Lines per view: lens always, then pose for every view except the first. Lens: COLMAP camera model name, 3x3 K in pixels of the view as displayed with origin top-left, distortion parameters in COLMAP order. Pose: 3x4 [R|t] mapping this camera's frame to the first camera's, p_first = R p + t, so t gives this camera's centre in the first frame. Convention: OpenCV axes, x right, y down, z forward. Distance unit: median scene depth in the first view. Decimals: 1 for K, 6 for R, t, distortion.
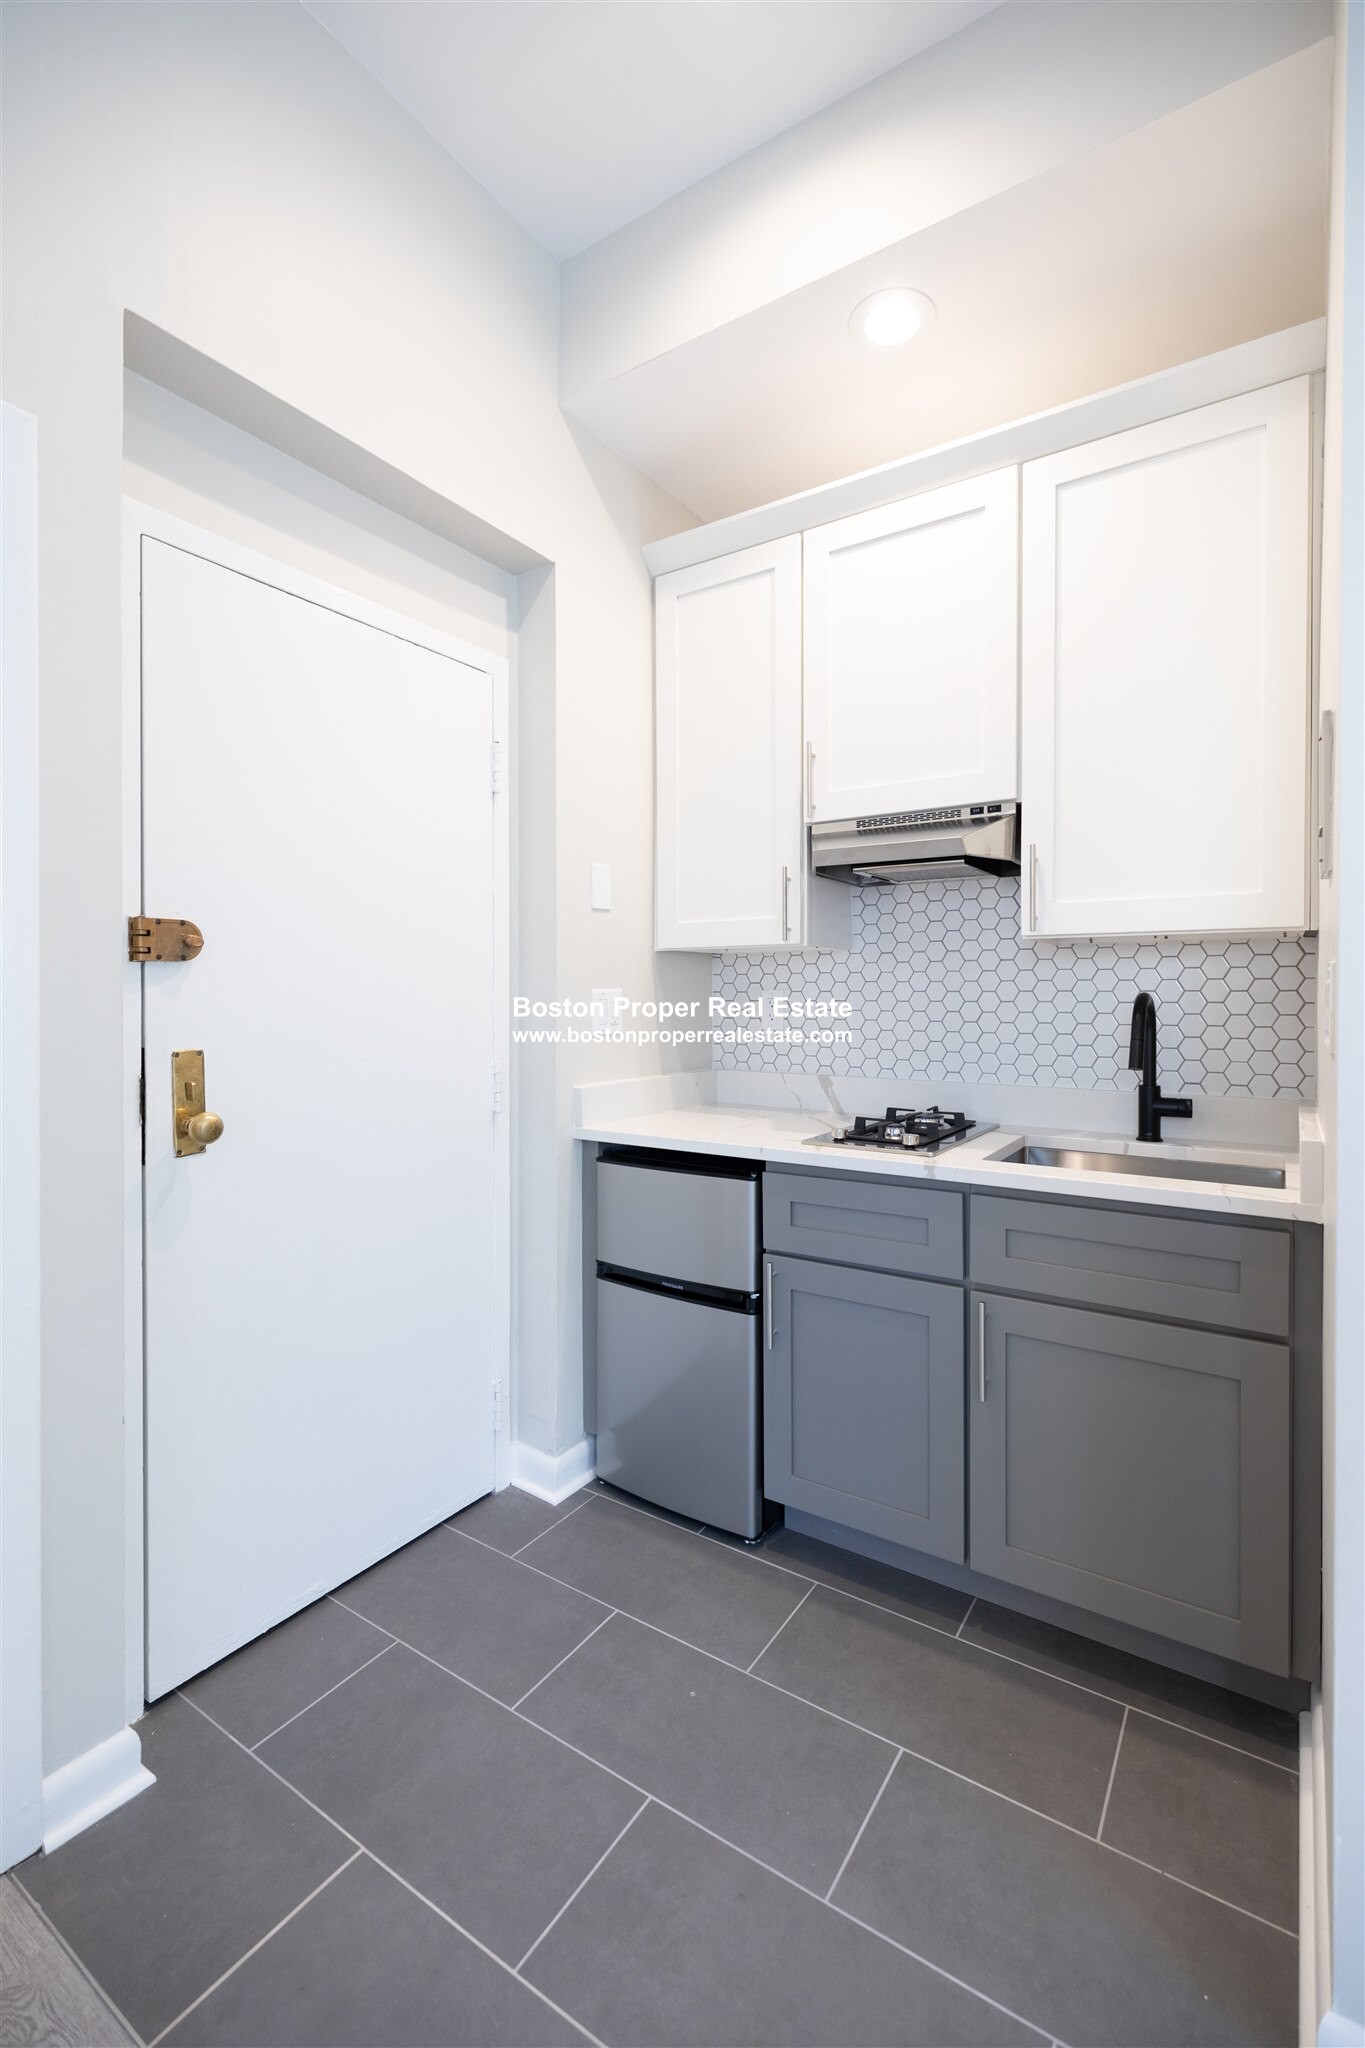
lens RADIAL K [[902.1, 0, 697.9], [0, 902.1, 1011.9], [0, 0, 1]] dist [0.001086, 0.000289]
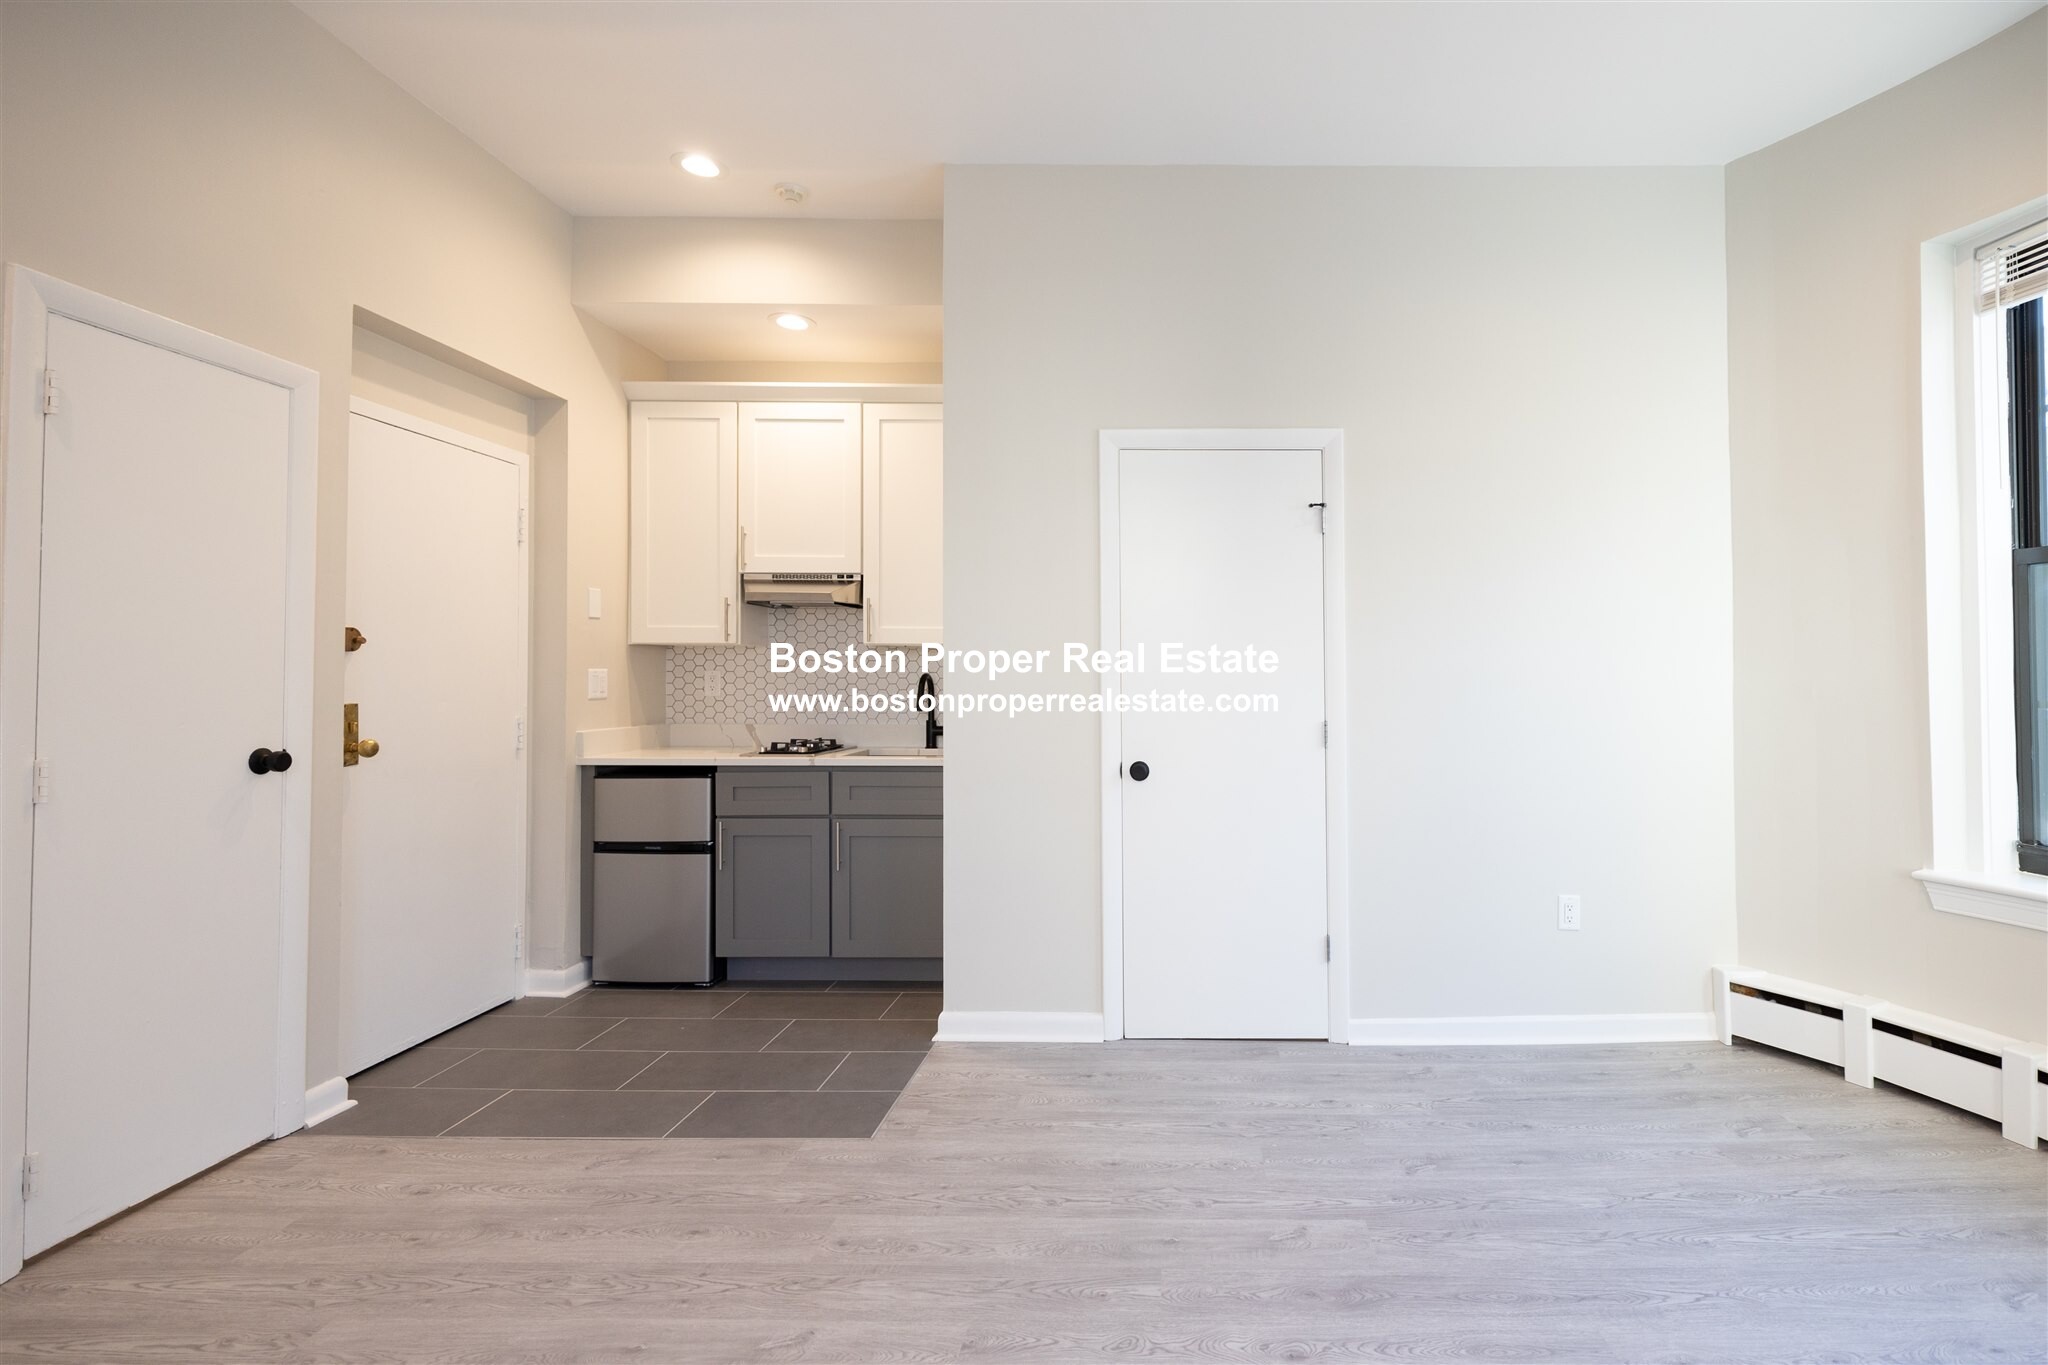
lens RADIAL K [[964.2, 0, 1194.2], [0, 964.2, 675.6], [0, 0, 1]] dist [0.002169, -0.000465]
pose [[0.829750, 0.004601, 0.558117, -0.188167], [0.006351, 0.999823, -0.017683, 0.022808], [-0.558100, 0.018217, 0.829574, -1.005953]]
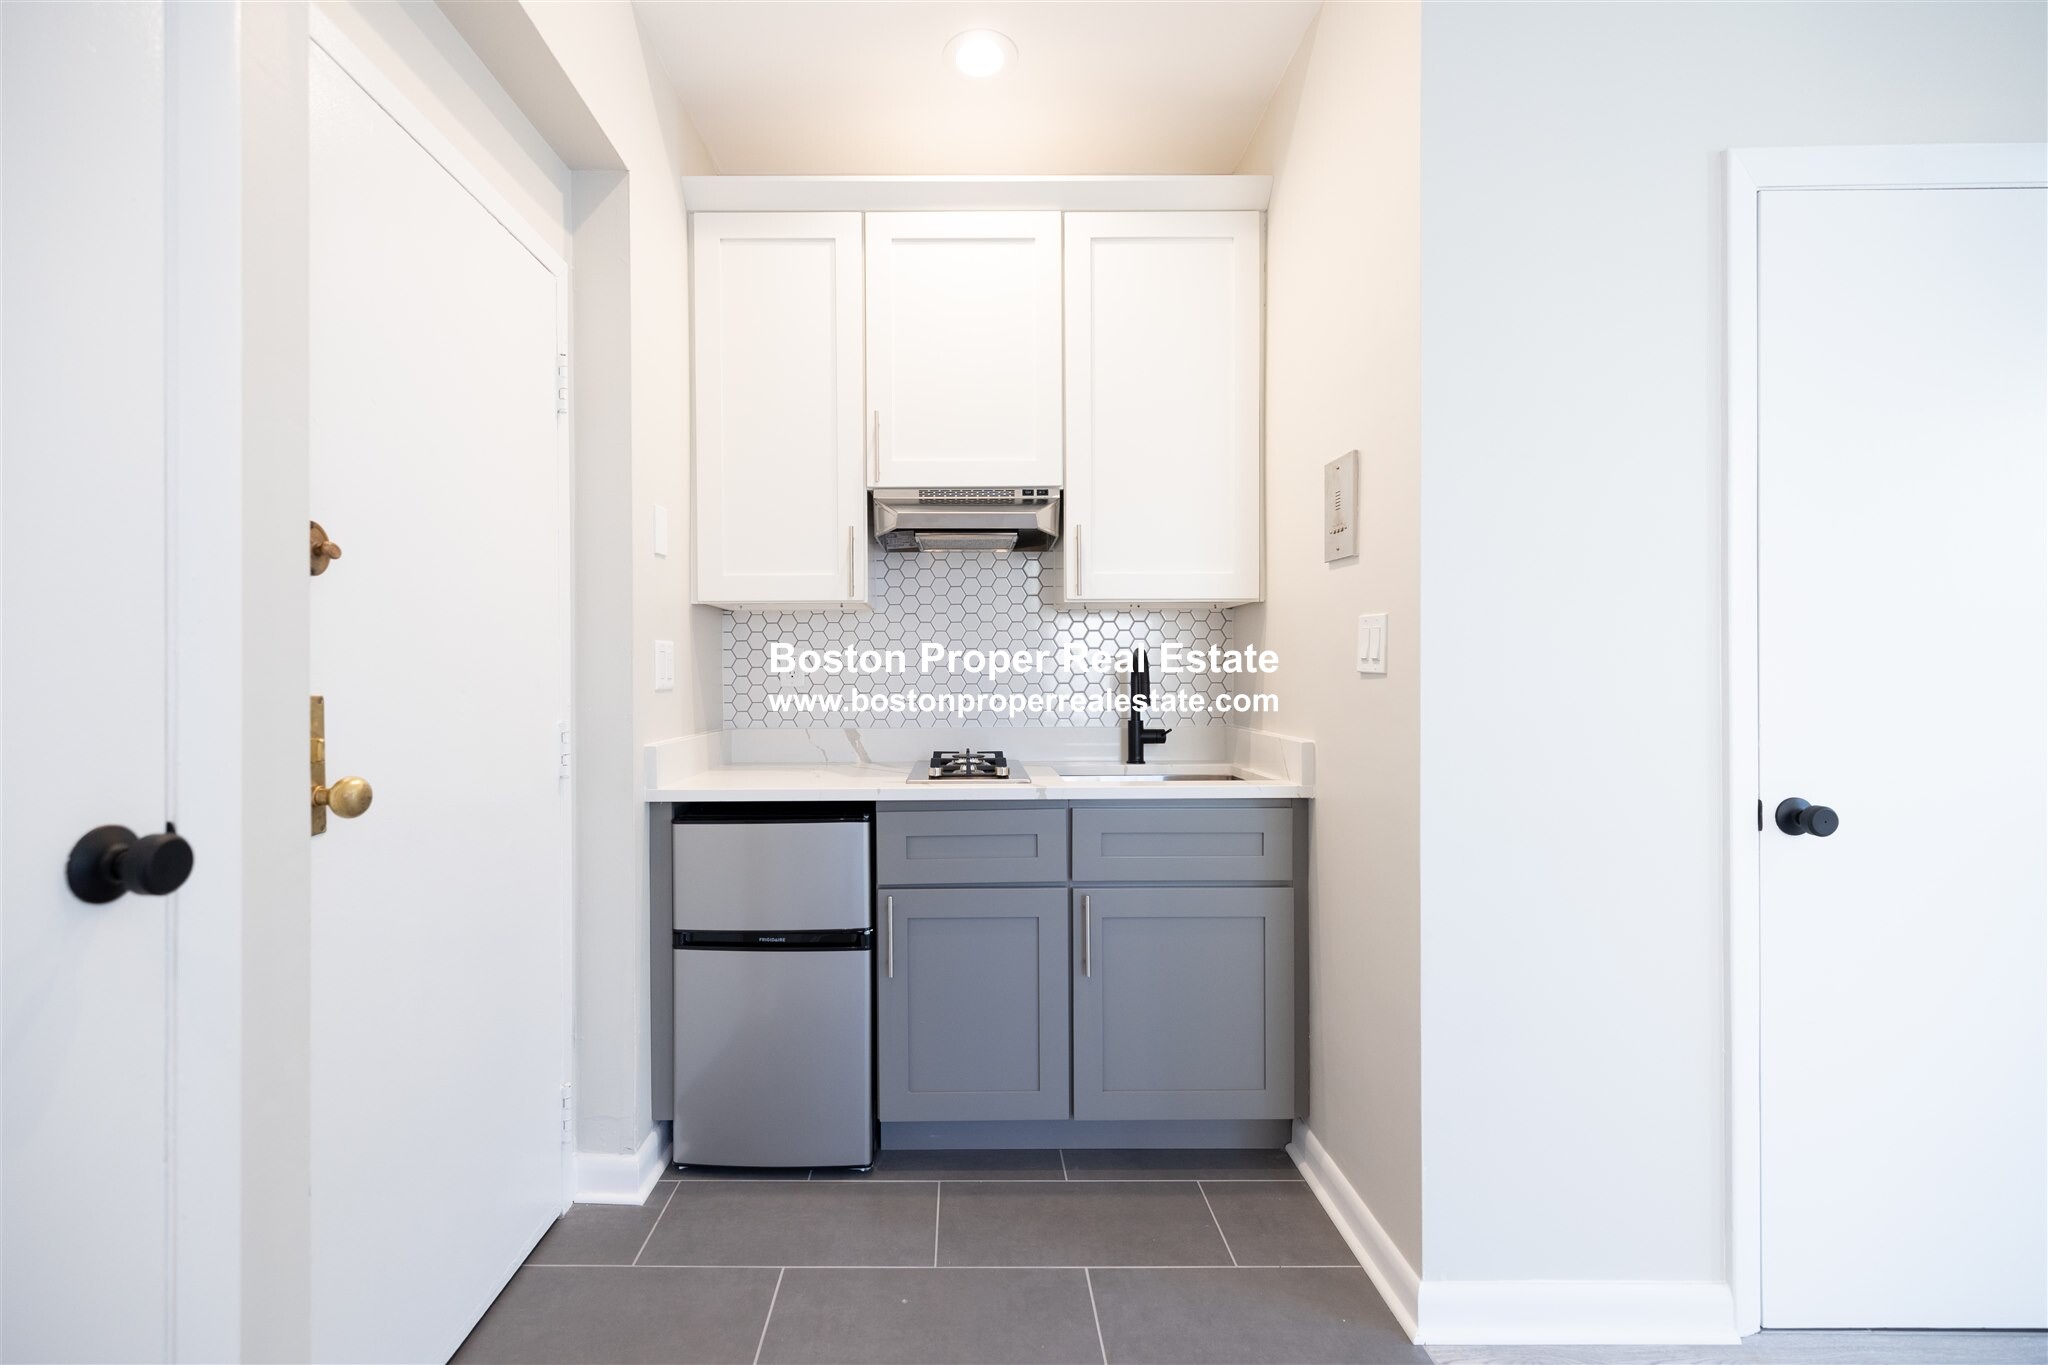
lens RADIAL K [[902.1, 0, 978.1], [0, 902.1, 686.7], [0, 0, 1]] dist [0.001086, 0.000289]
pose [[0.834050, -0.007795, 0.551634, -0.369861], [0.012696, 0.999907, -0.005067, 0.033690], [-0.551543, 0.011229, 0.834071, 0.048208]]
